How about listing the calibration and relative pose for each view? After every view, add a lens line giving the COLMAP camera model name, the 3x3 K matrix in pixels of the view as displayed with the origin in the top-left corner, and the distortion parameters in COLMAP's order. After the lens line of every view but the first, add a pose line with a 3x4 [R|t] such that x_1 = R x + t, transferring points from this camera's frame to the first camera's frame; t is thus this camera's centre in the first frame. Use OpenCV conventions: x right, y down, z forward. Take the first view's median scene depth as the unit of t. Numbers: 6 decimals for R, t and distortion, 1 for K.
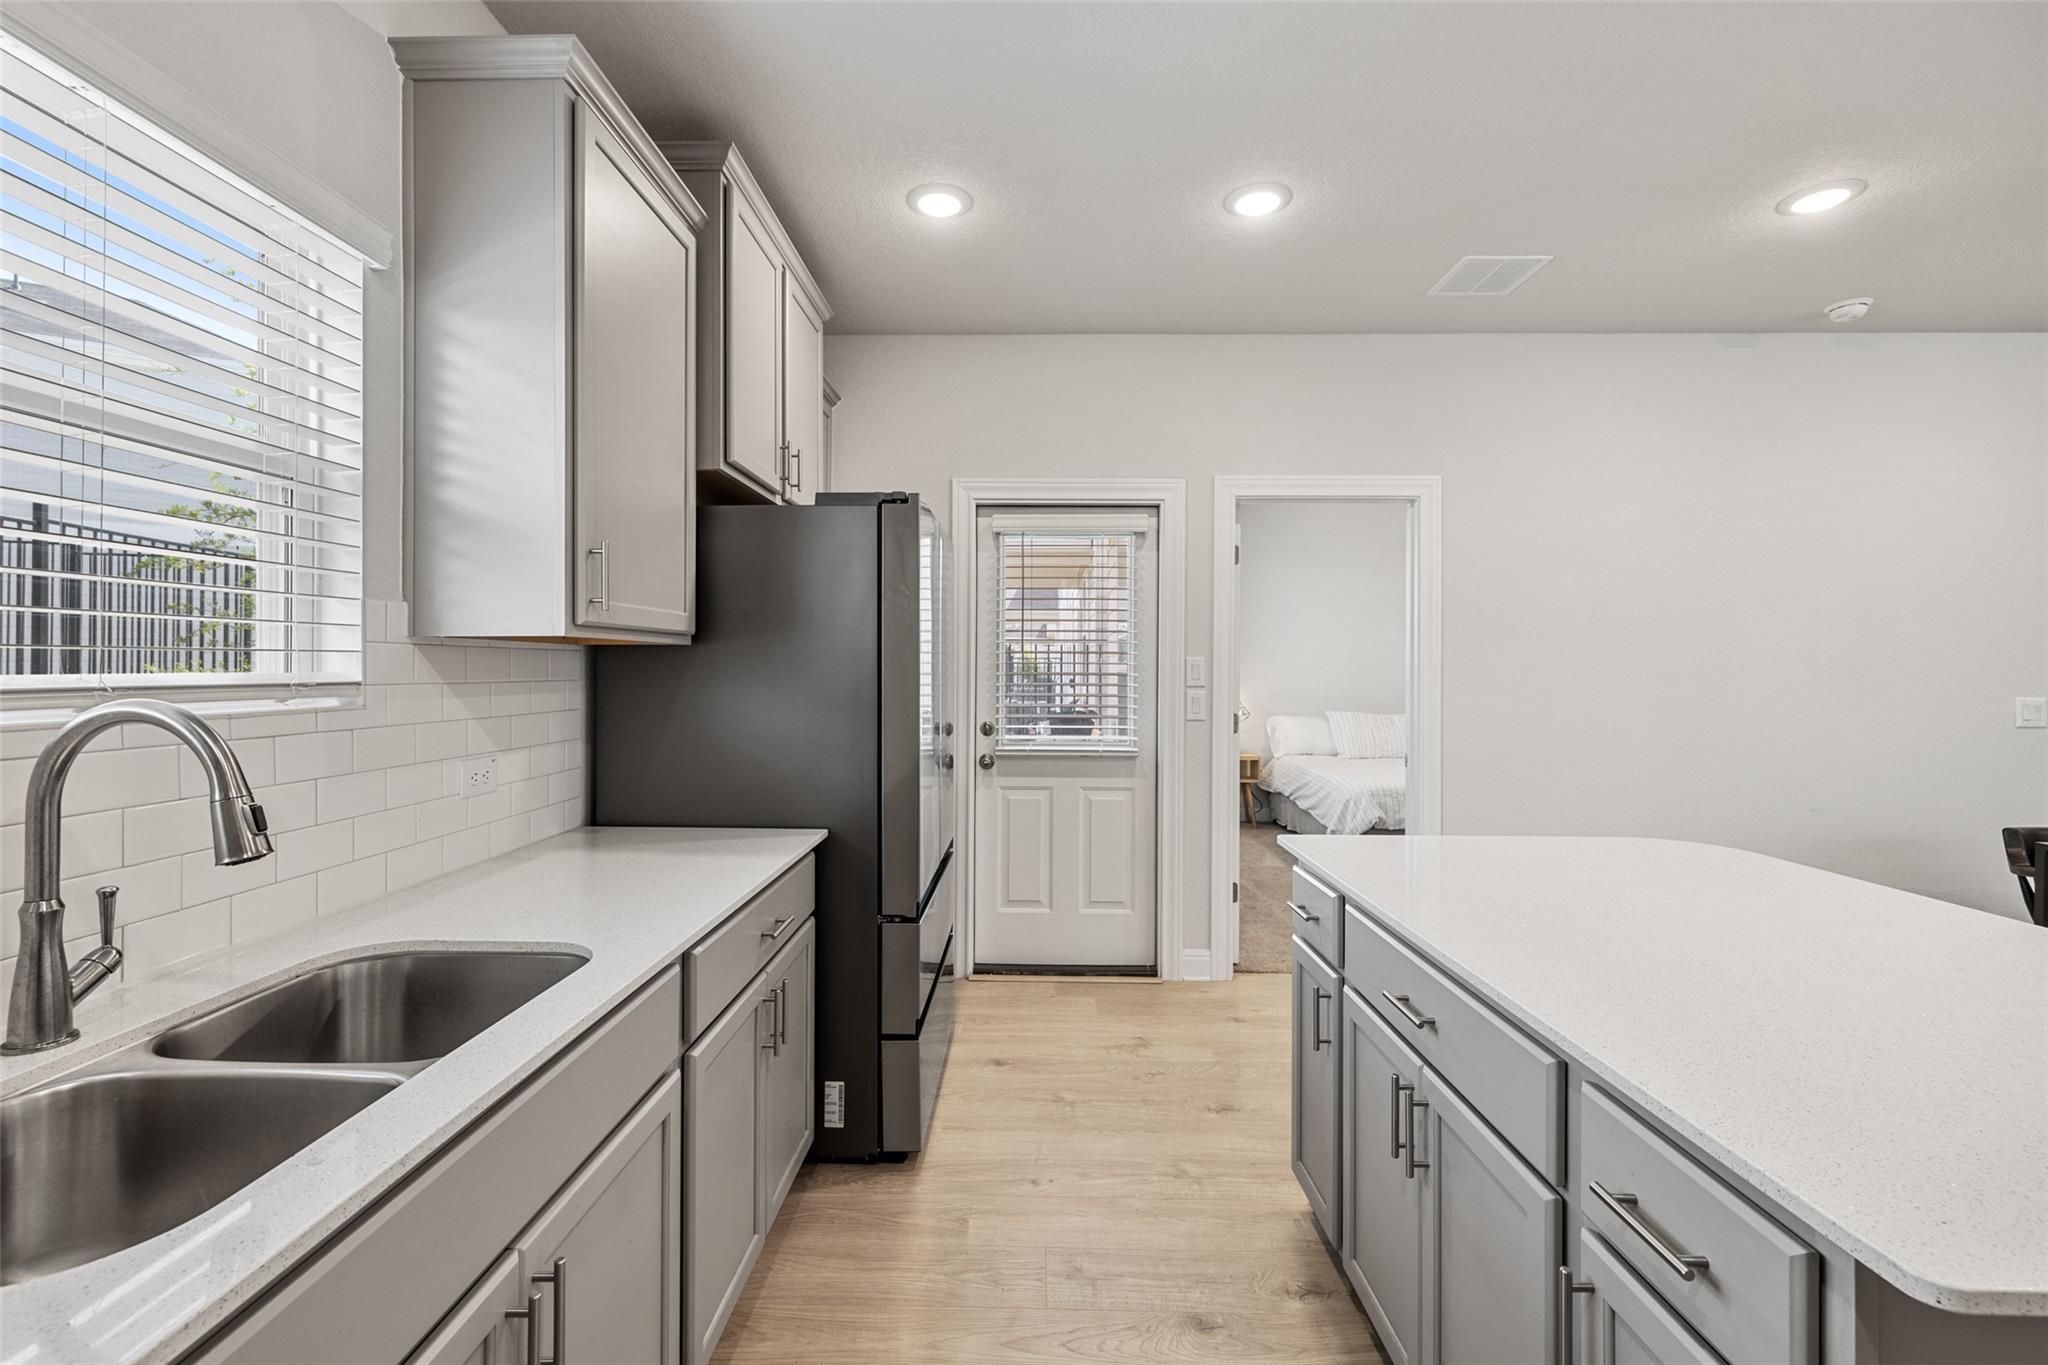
lens RADIAL K [[863.6, 0, 1022.5], [0, 863.6, 668.4], [0, 0, 1]] dist [-0.000419, 0.000423]
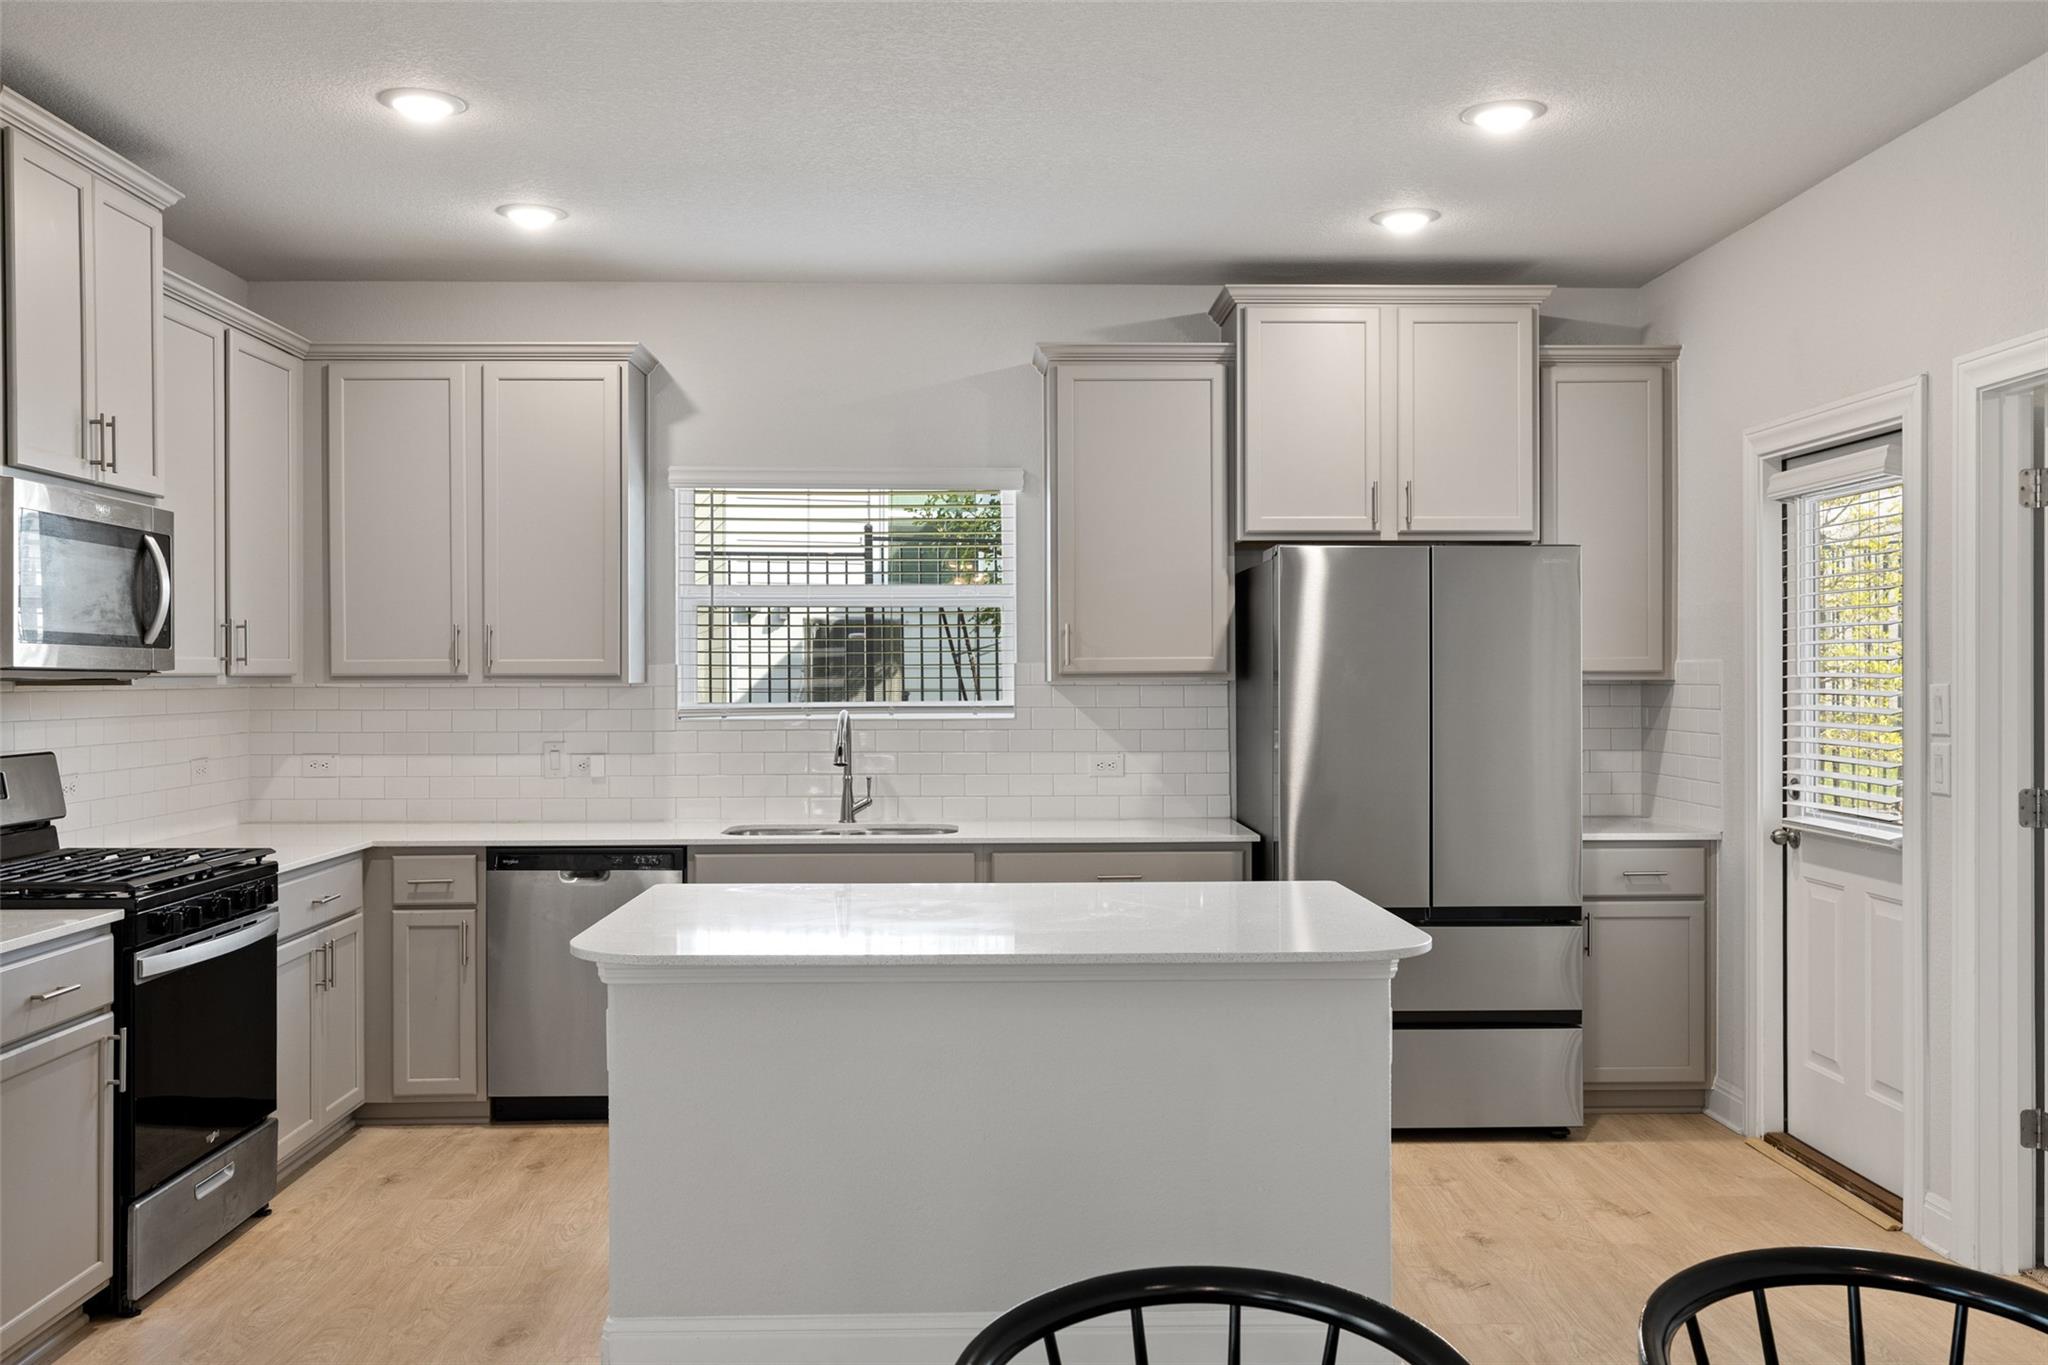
lens RADIAL K [[1761.7, 0, 1025.0], [0, 1761.7, 685.6], [0, 0, 1]] dist [-0.002242, 0.000804]
pose [[0.045892, 0.003340, -0.998941, 1.670484], [0.005224, 0.999980, 0.003584, -0.023522], [0.998933, -0.005383, 0.045874, 0.434822]]
